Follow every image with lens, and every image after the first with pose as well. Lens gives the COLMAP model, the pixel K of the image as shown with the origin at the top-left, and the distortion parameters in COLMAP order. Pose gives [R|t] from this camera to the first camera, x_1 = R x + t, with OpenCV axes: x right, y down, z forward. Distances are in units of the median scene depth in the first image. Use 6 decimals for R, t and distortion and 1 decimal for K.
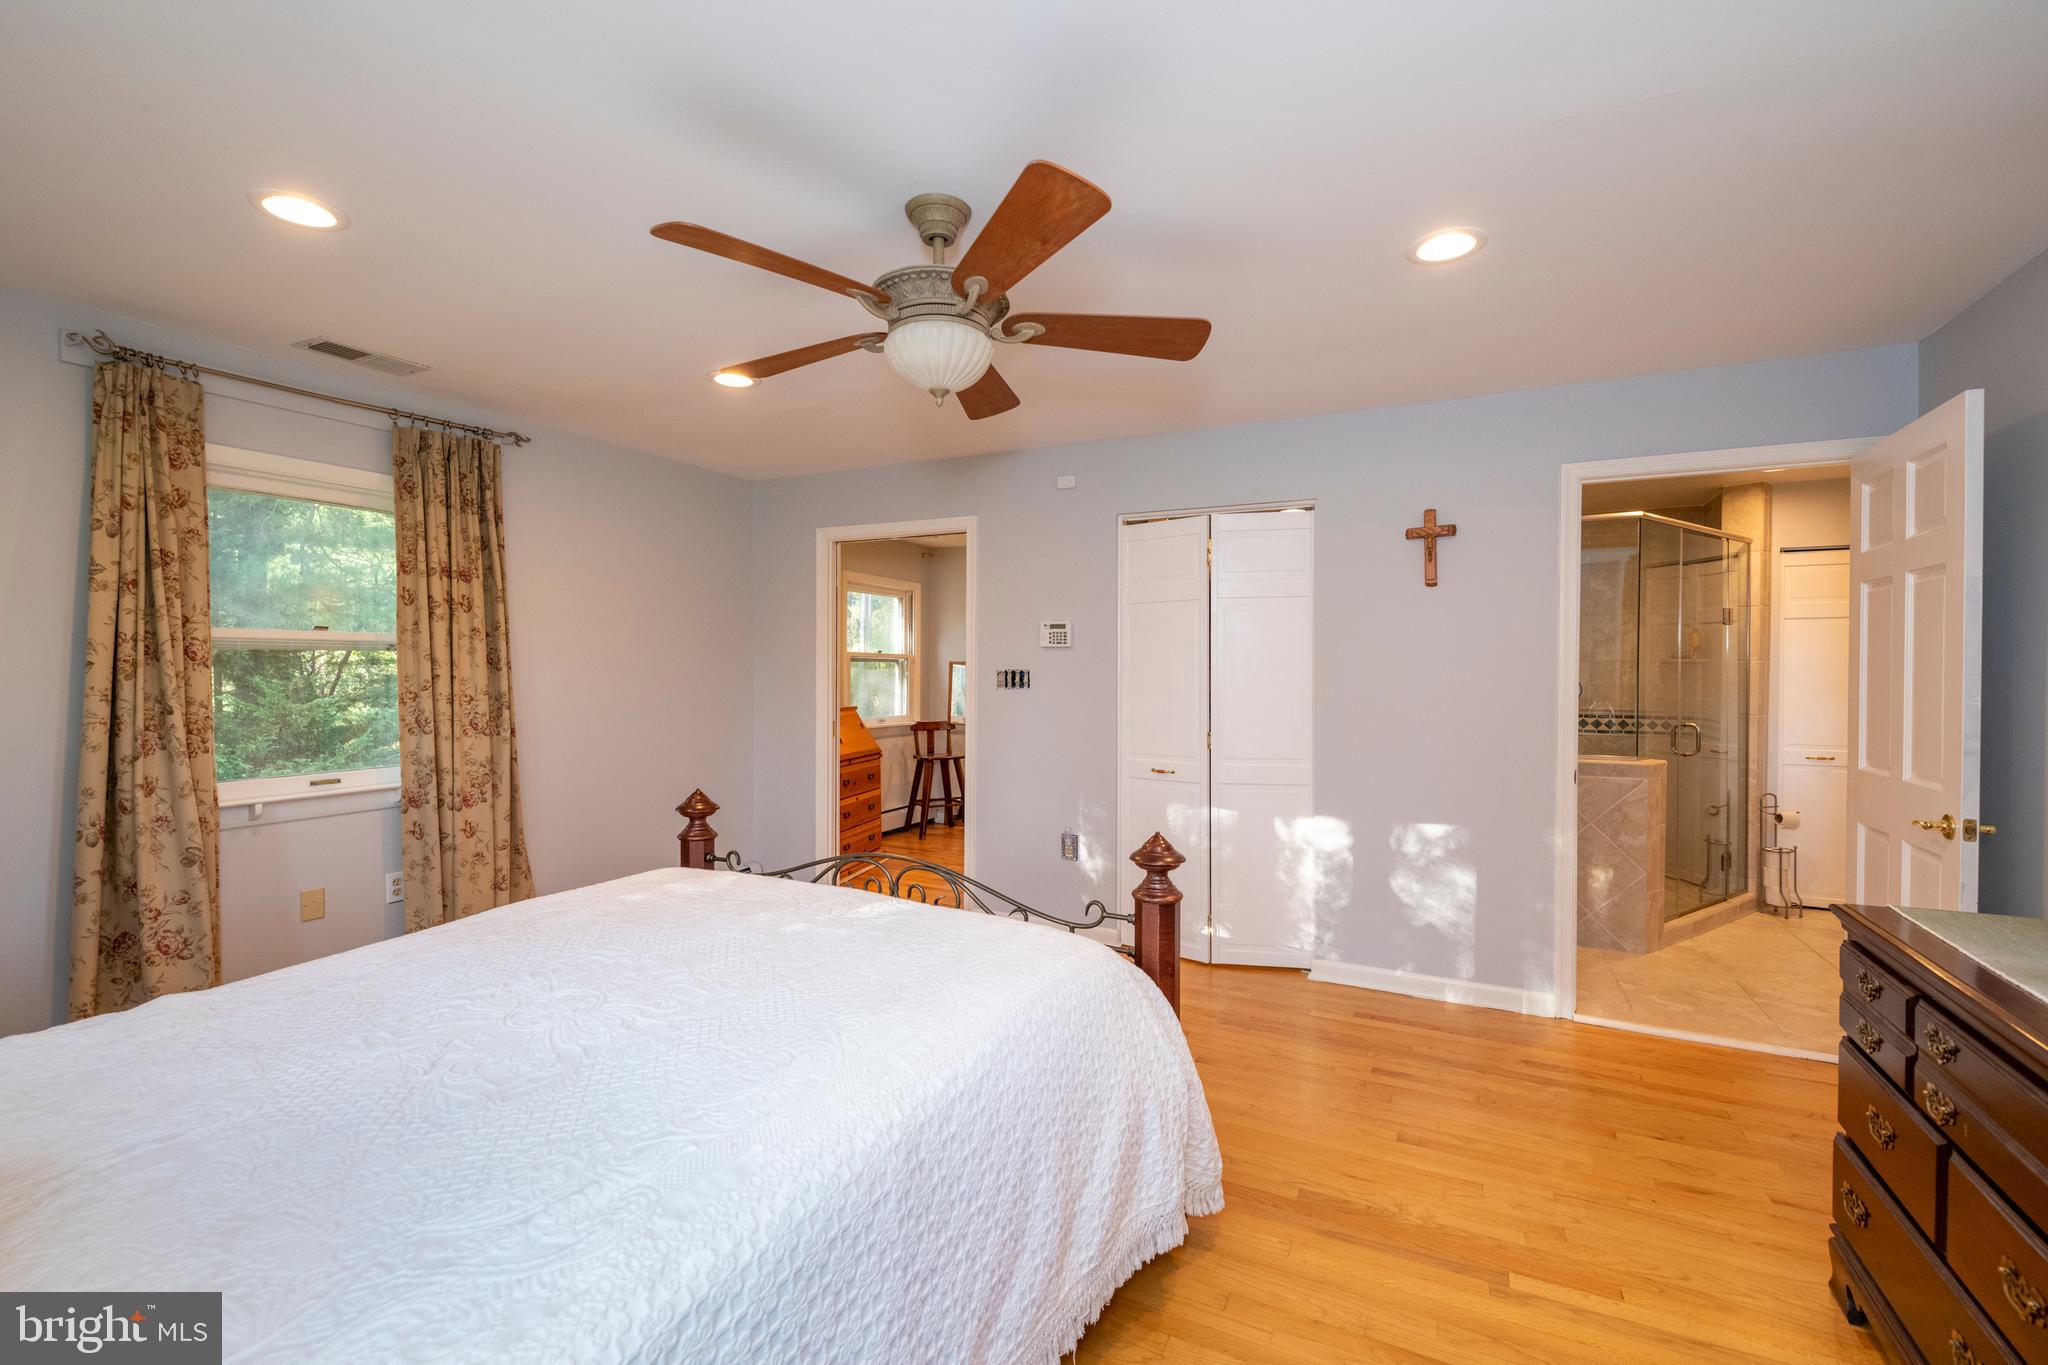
lens RADIAL K [[870.0, 0, 1019.3], [0, 870.0, 681.6], [0, 0, 1]] dist [0.011096, -0.005745]
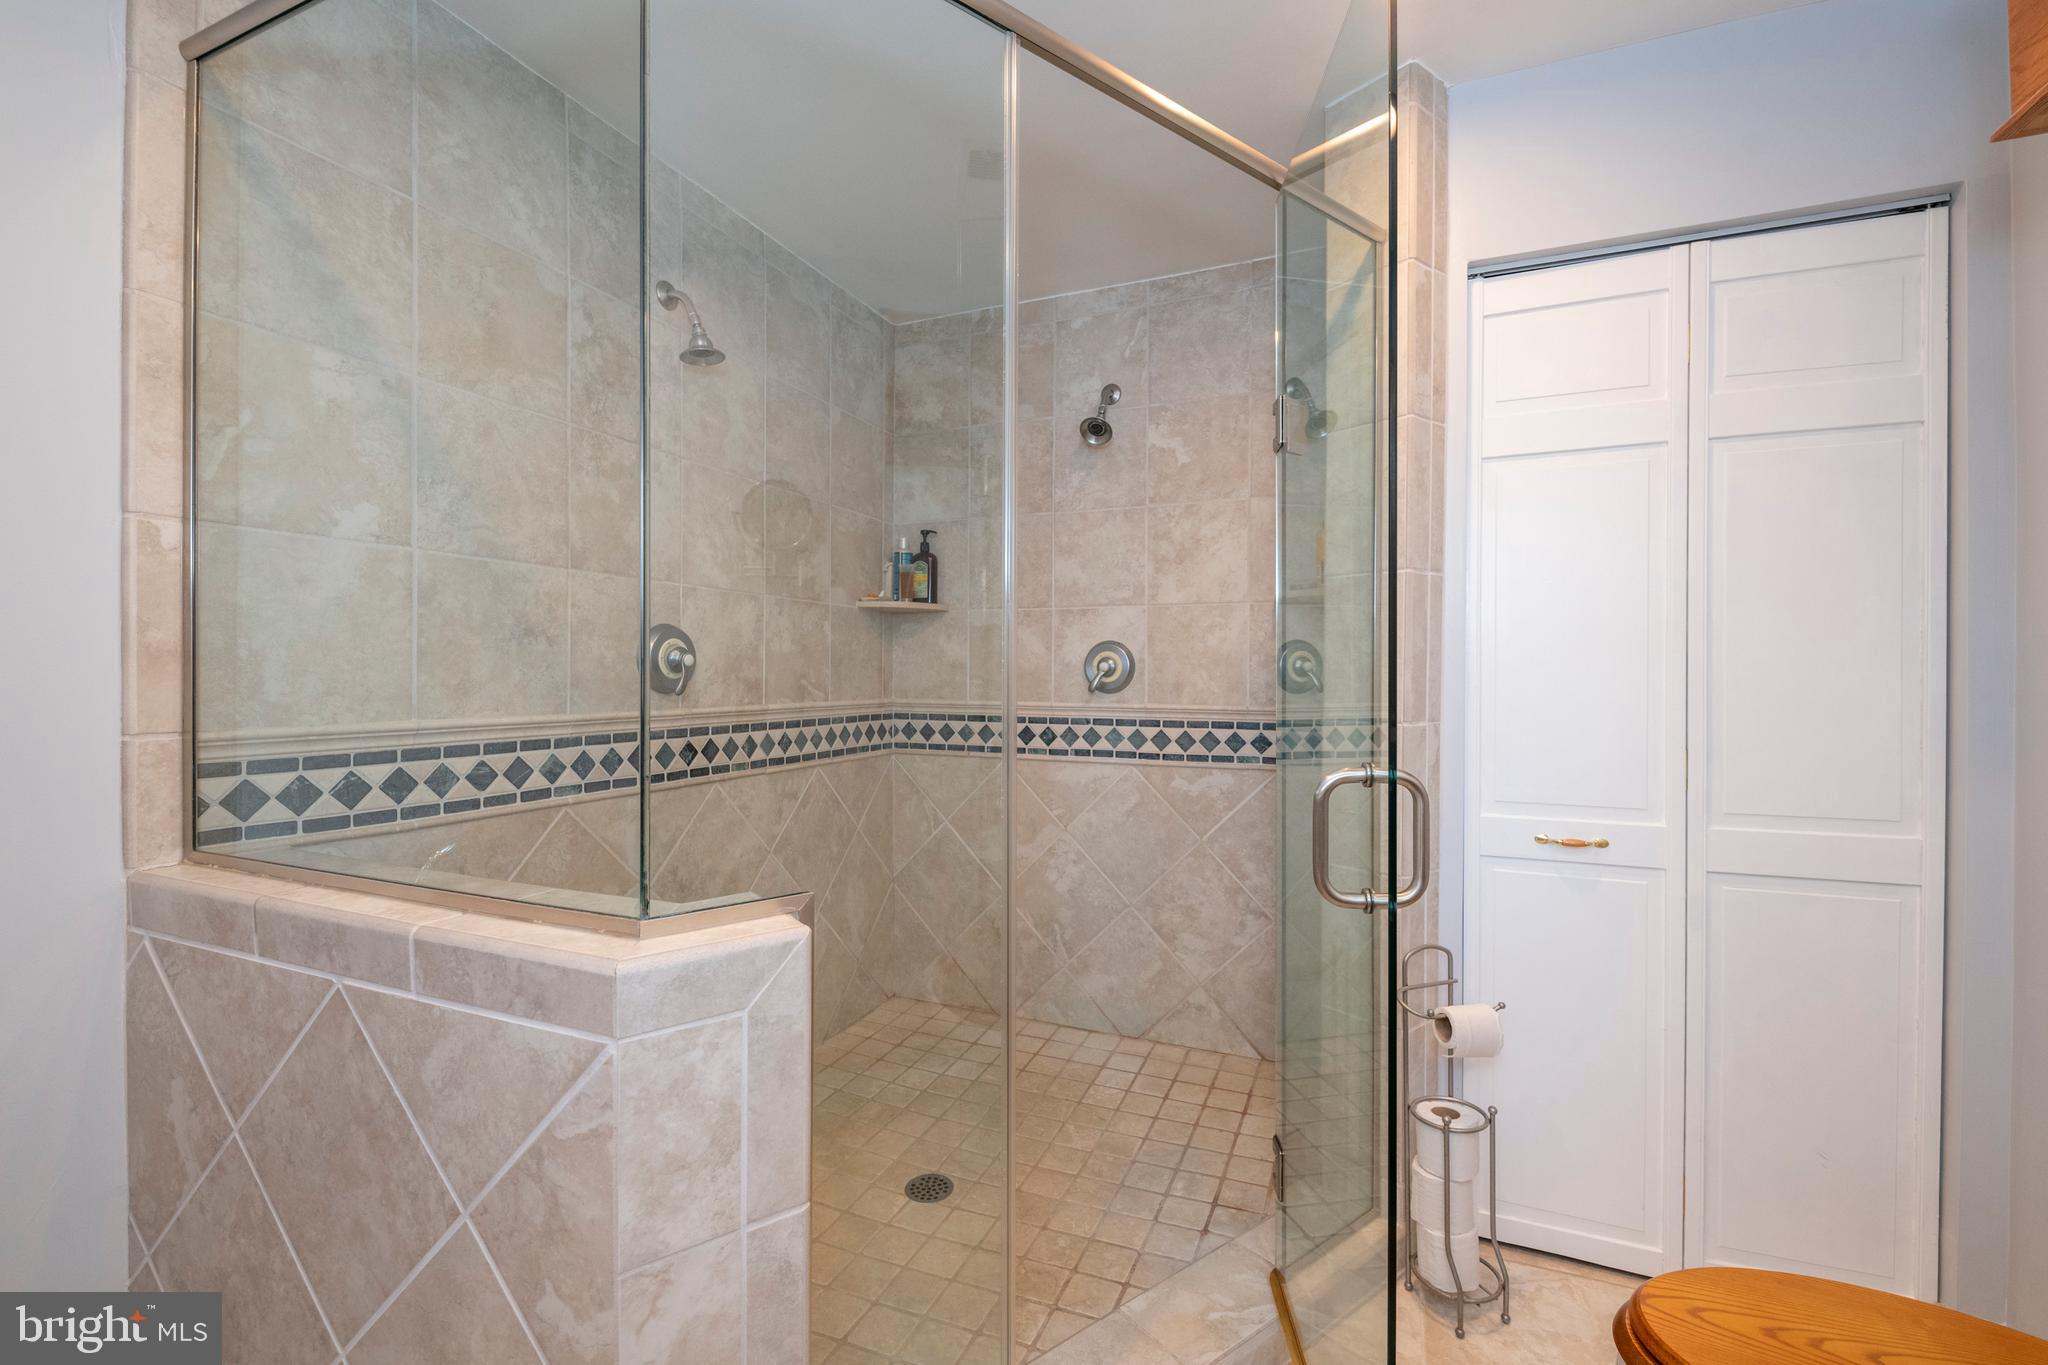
lens RADIAL K [[870.0, 0, 1017.3], [0, 870.0, 678.3], [0, 0, 1]] dist [0.011096, -0.005745]
pose [[0.997856, 0.004372, 0.065296, 0.660543], [-0.004015, 0.999976, -0.005600, 0.022366], [-0.065319, 0.005326, 0.997850, 0.651650]]
